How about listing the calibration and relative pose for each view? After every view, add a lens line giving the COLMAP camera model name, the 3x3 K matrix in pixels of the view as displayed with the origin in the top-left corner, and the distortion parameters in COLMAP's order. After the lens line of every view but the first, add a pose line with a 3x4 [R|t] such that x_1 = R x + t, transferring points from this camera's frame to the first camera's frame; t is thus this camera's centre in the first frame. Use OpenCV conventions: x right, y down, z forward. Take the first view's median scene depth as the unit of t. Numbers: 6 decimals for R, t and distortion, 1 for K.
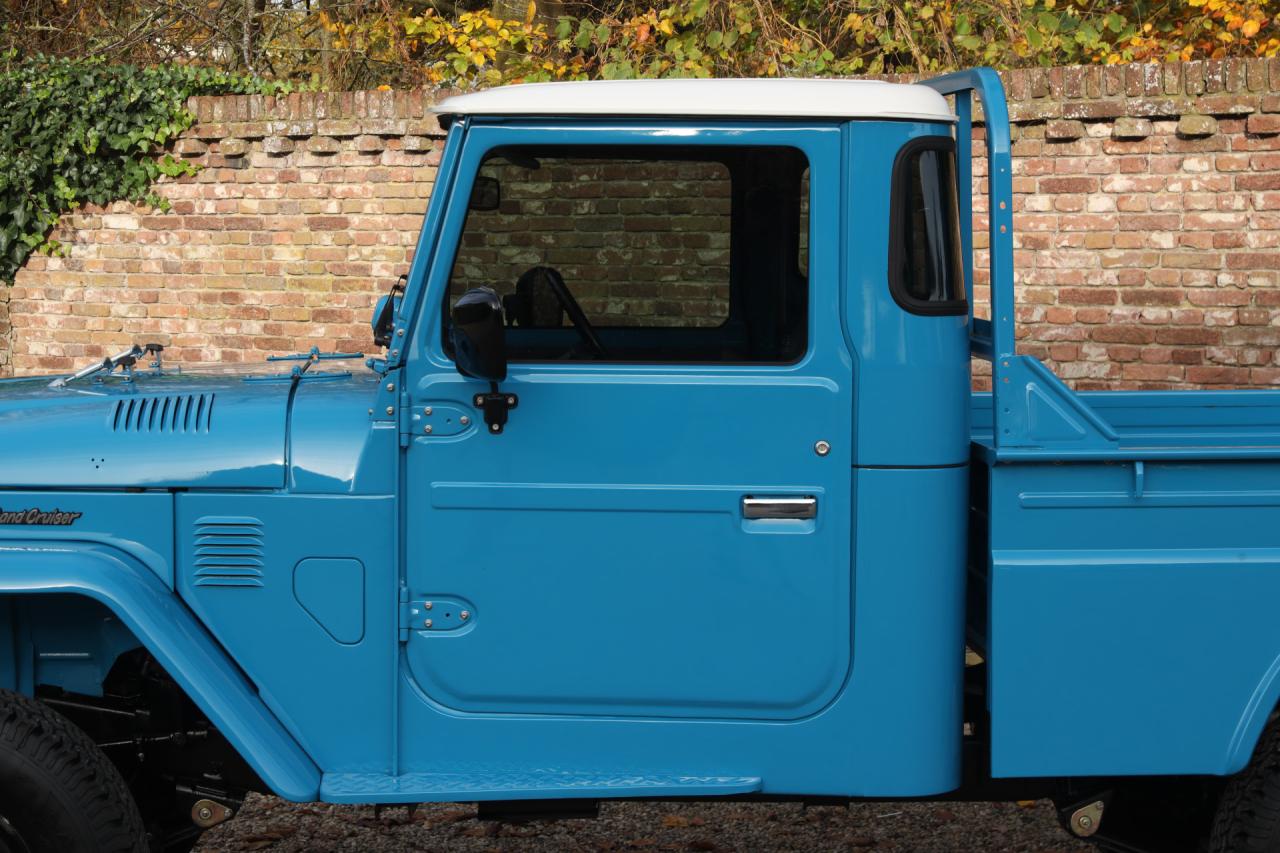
lens RADIAL K [[2693.1, 0, 640.0], [0, 2693.1, 426.5], [0, 0, 1]] dist [0.186036, -0.121041]
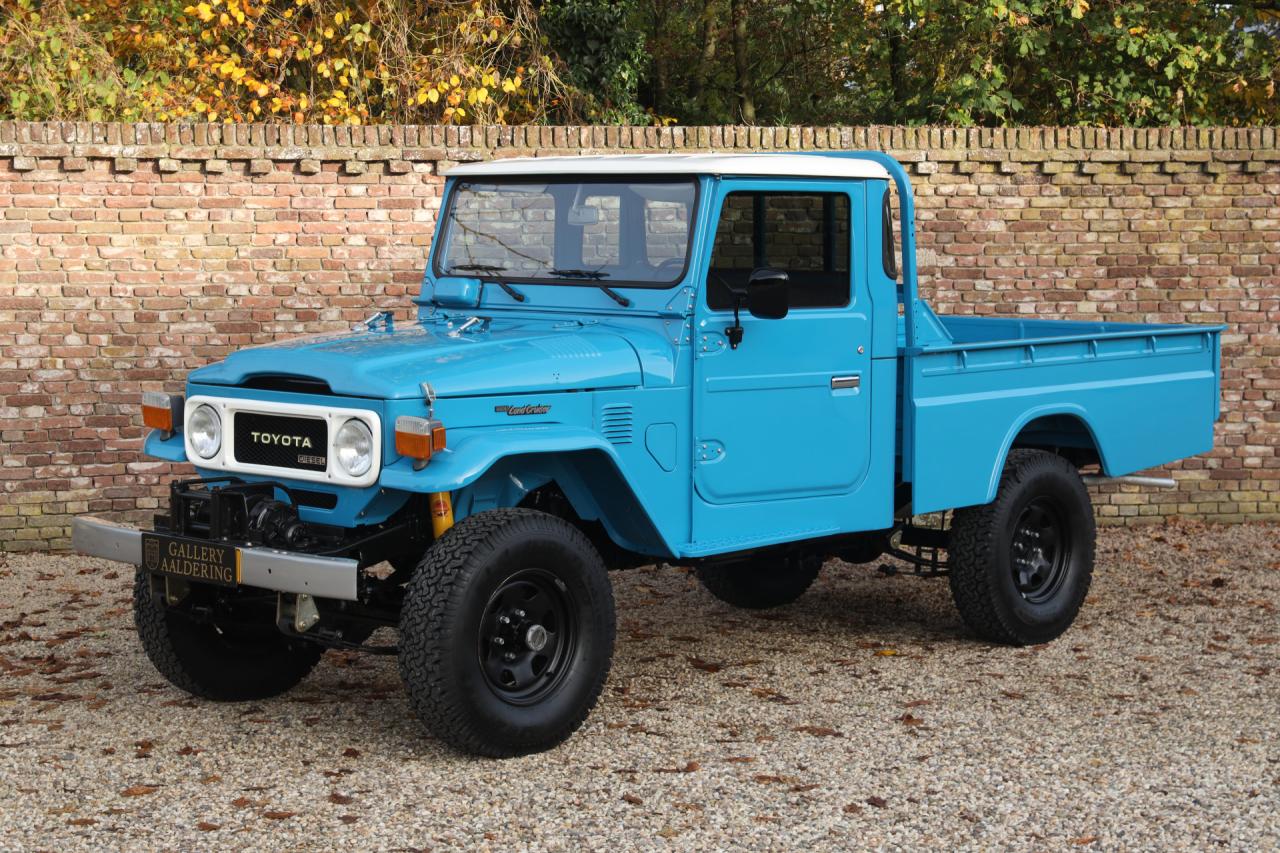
lens RADIAL K [[2448.8, 0, 668.7], [0, 2448.8, 432.8], [0, 0, 1]] dist [0.139125, 0.176119]
pose [[0.728063, -0.061434, 0.682751, -0.680125], [0.053368, 0.998033, 0.032893, 0.001524], [-0.683429, 0.012488, 0.729910, -0.101760]]
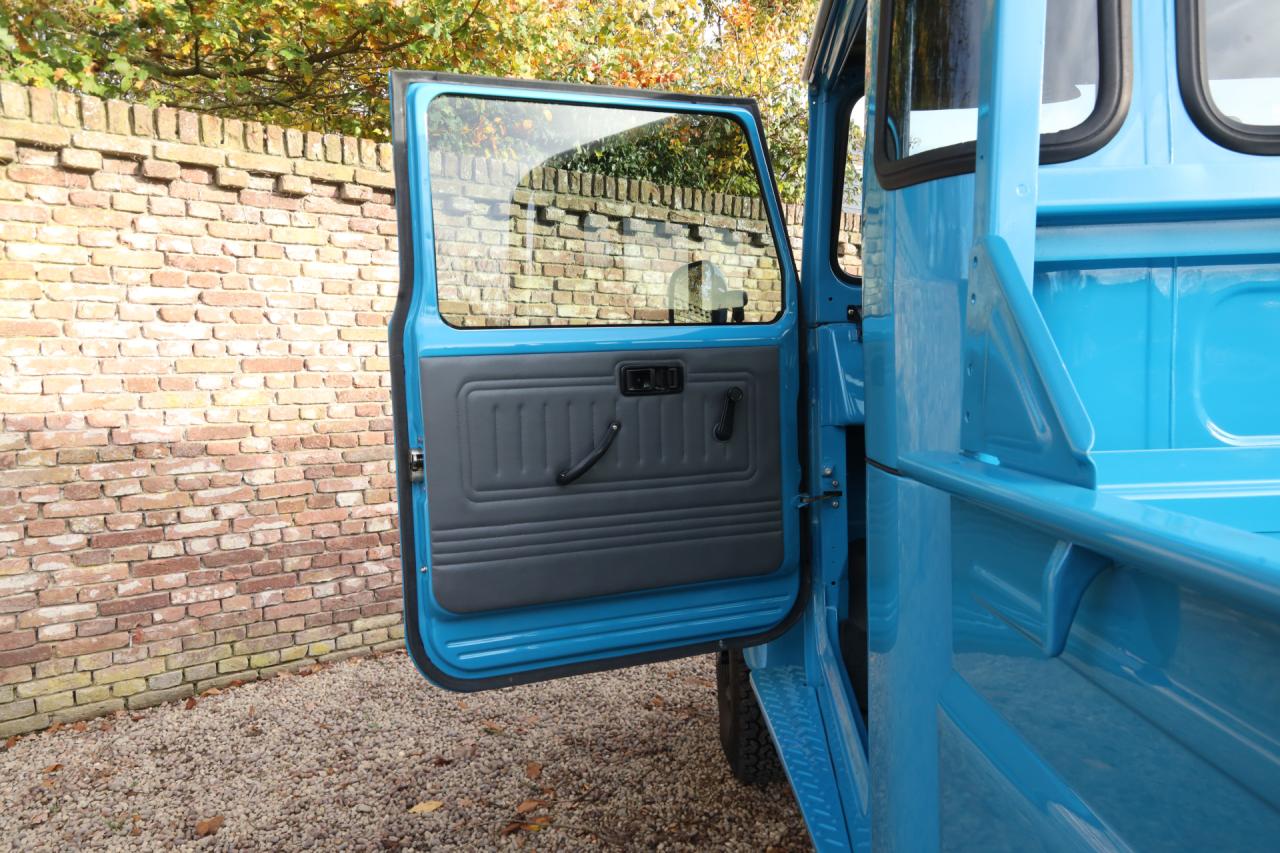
lens RADIAL K [[868.1, 0, 646.9], [0, 868.1, 437.5], [0, 0, 1]] dist [0.020362, 0.007398]
pose [[0.308014, -0.087680, 0.947333, 0.345294], [0.077615, 0.994741, 0.066832, 0.008046], [-0.948210, 0.052942, 0.313200, 0.418999]]
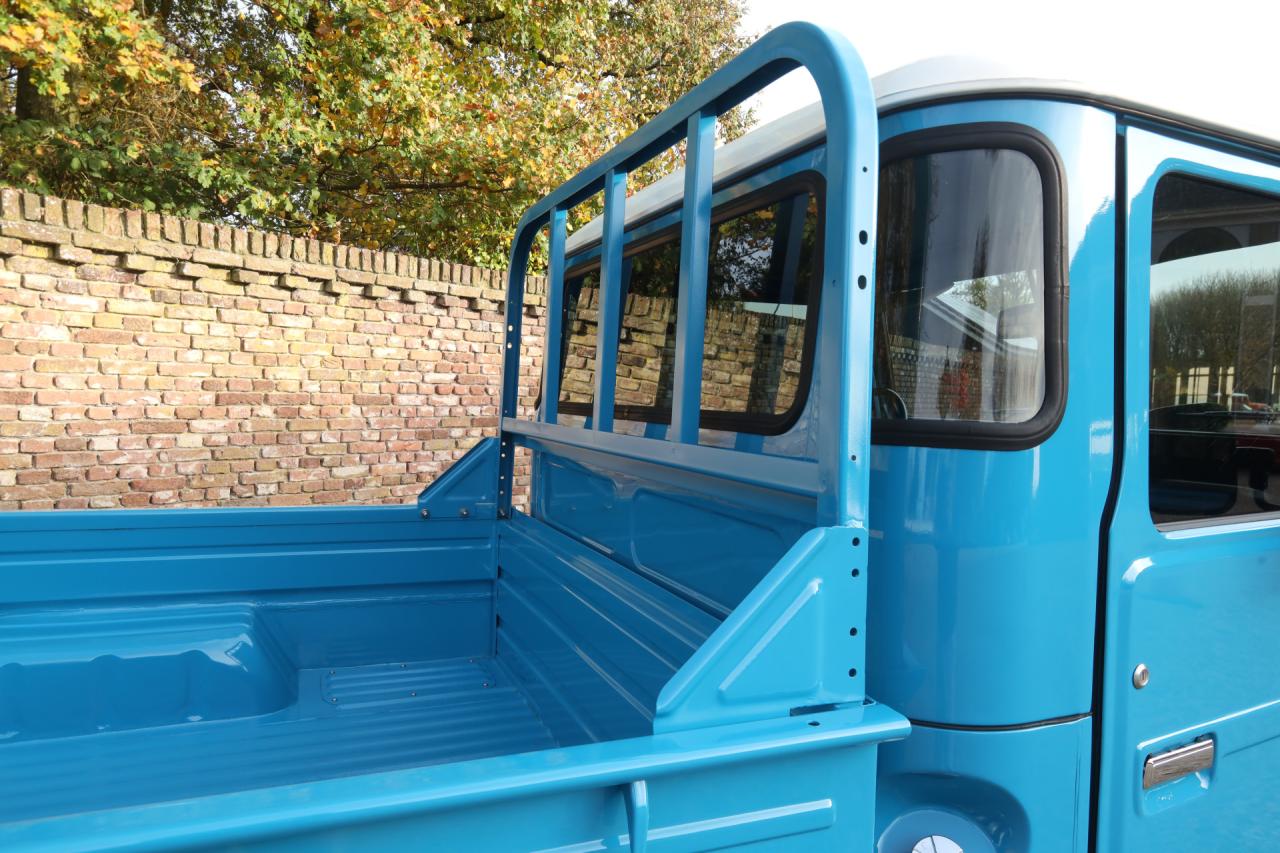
lens RADIAL K [[868.1, 0, 646.9], [0, 868.1, 437.5], [0, 0, 1]] dist [0.020362, 0.007398]
pose [[0.083404, -0.061809, 0.994597, 0.093896], [0.039215, 0.997505, 0.058701, -0.029253], [-0.995744, 0.034107, 0.085619, 0.532327]]
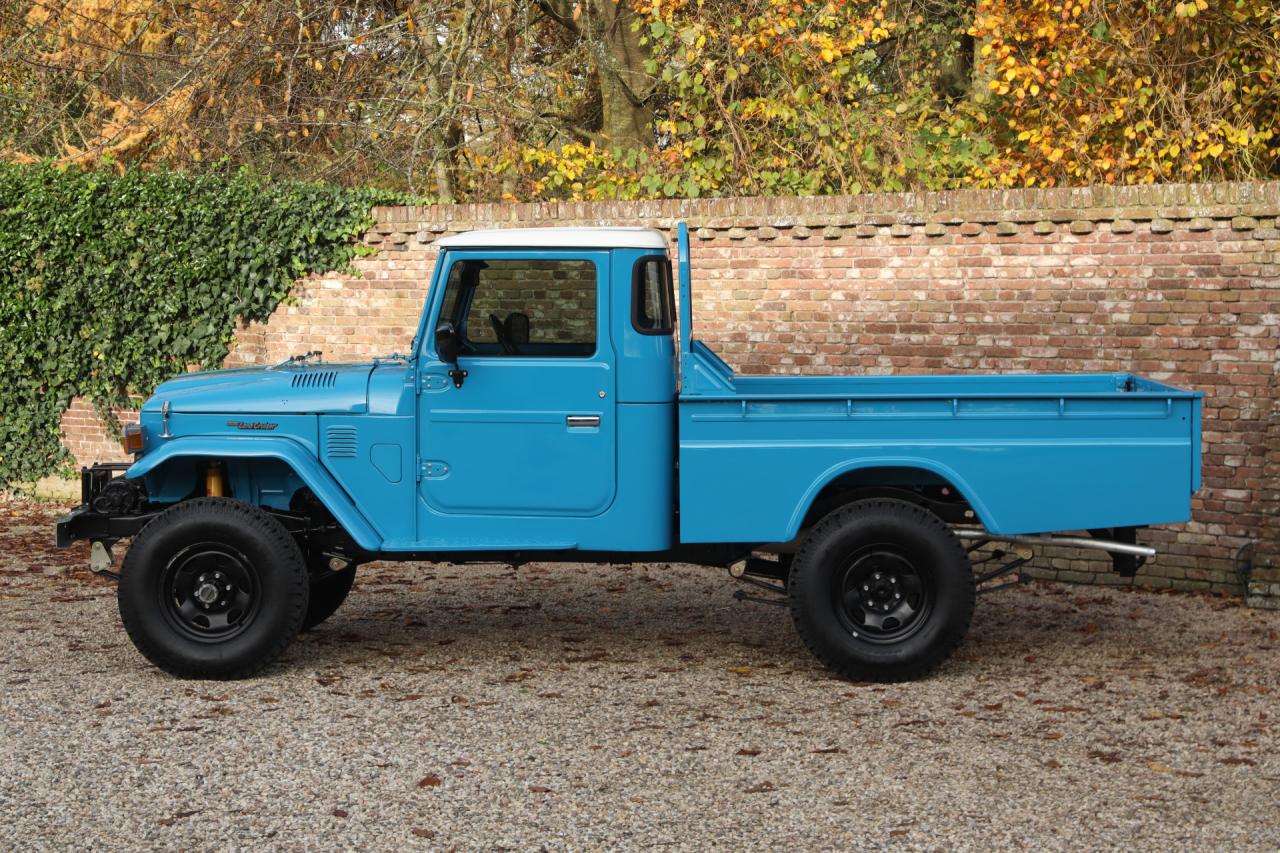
lens RADIAL K [[2526.0, 0, 655.4], [0, 2526.0, 424.9], [0, 0, 1]] dist [0.173178, 0.111574]
pose [[0.996323, 0.000291, -0.085670, 0.161211], [-0.001313, 0.999929, -0.011871, 0.032081], [0.085661, 0.011939, 0.996253, -0.601459]]
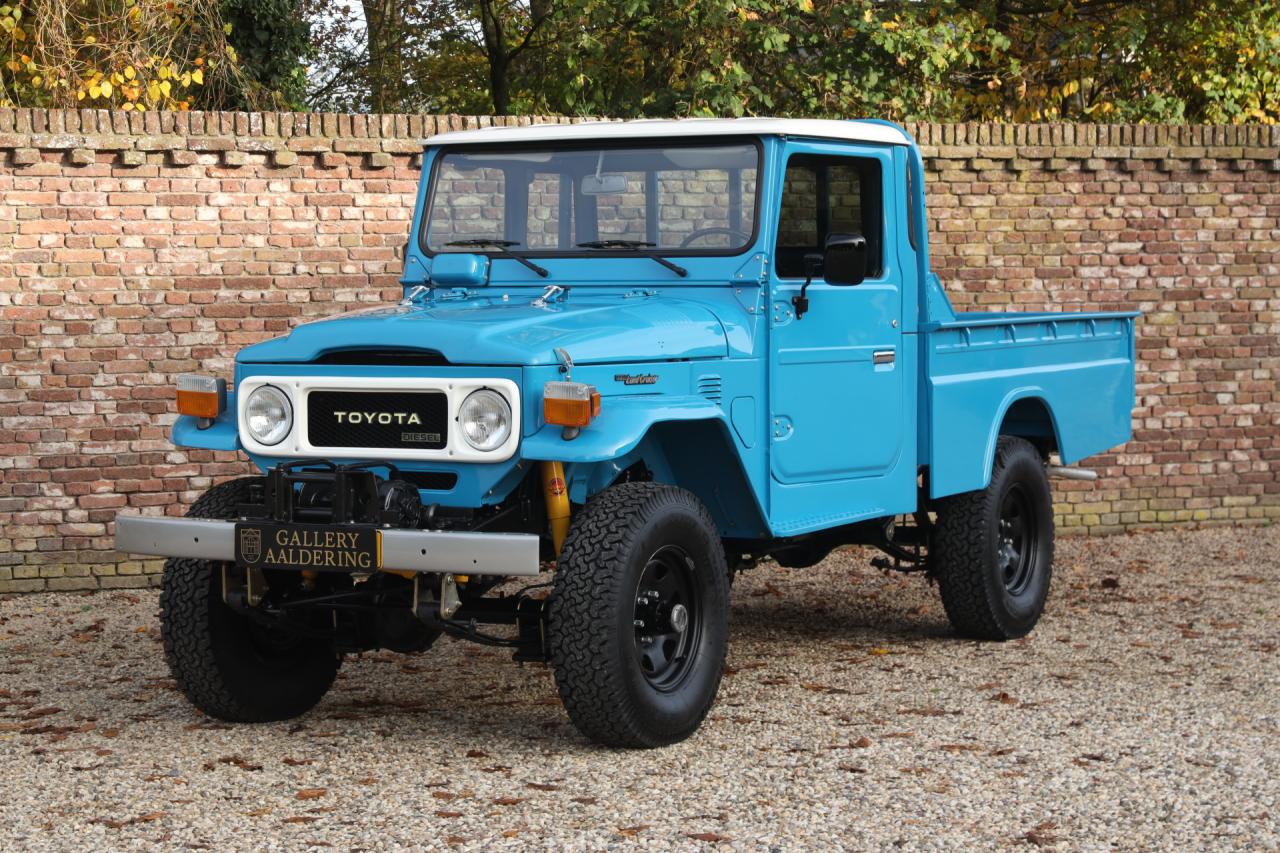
lens RADIAL K [[2853.4, 0, 679.7], [0, 2853.4, 425.7], [0, 0, 1]] dist [0.173549, 0.170066]
pose [[0.528313, -0.049841, 0.847585, -0.918582], [0.076902, 0.996981, 0.010692, 0.025302], [-0.845560, 0.059533, 0.530551, 0.052167]]
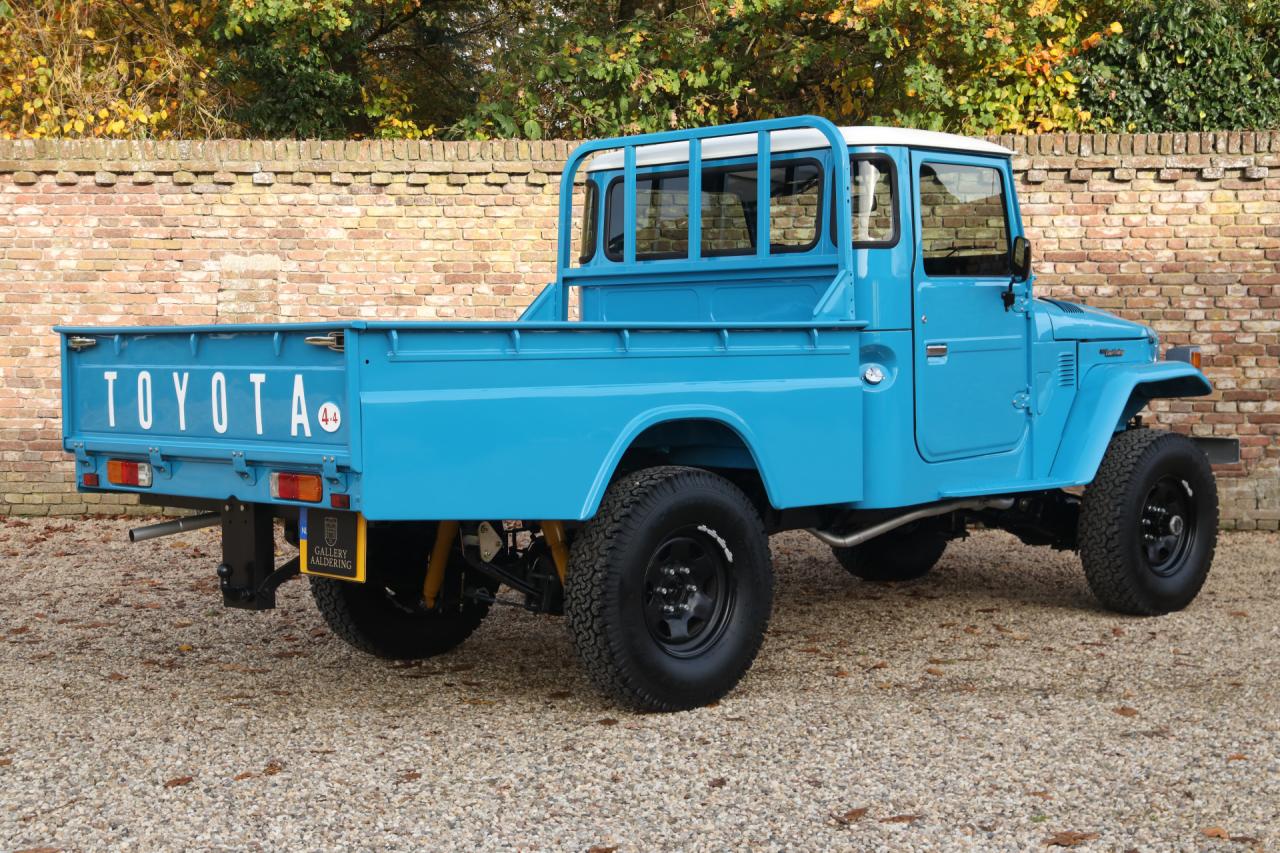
lens RADIAL K [[2028.8, 0, 663.9], [0, 2028.8, 430.9], [0, 0, 1]] dist [0.120228, 0.071056]
pose [[0.901048, -0.032593, 0.432492, 0.082342], [0.032073, 0.999449, 0.008499, 0.056588], [-0.432531, 0.006213, 0.901598, -0.412188]]
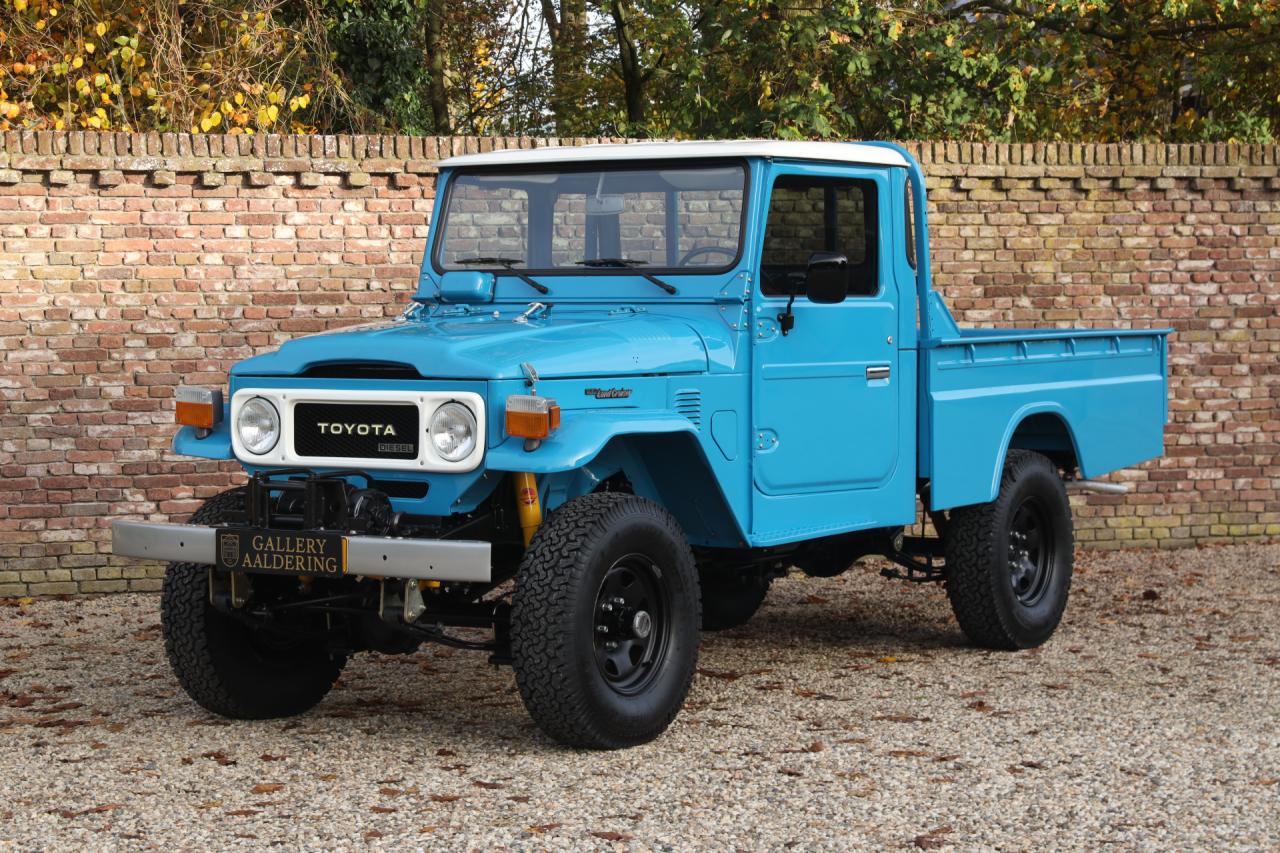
lens RADIAL K [[2783.9, 0, 677.8], [0, 2783.9, 426.0], [0, 0, 1]] dist [0.170857, 0.094092]
pose [[0.593942, -0.043324, 0.803341, -0.878391], [0.071218, 0.997460, 0.001138, 0.030799], [-0.801350, 0.056536, 0.595518, -0.022119]]
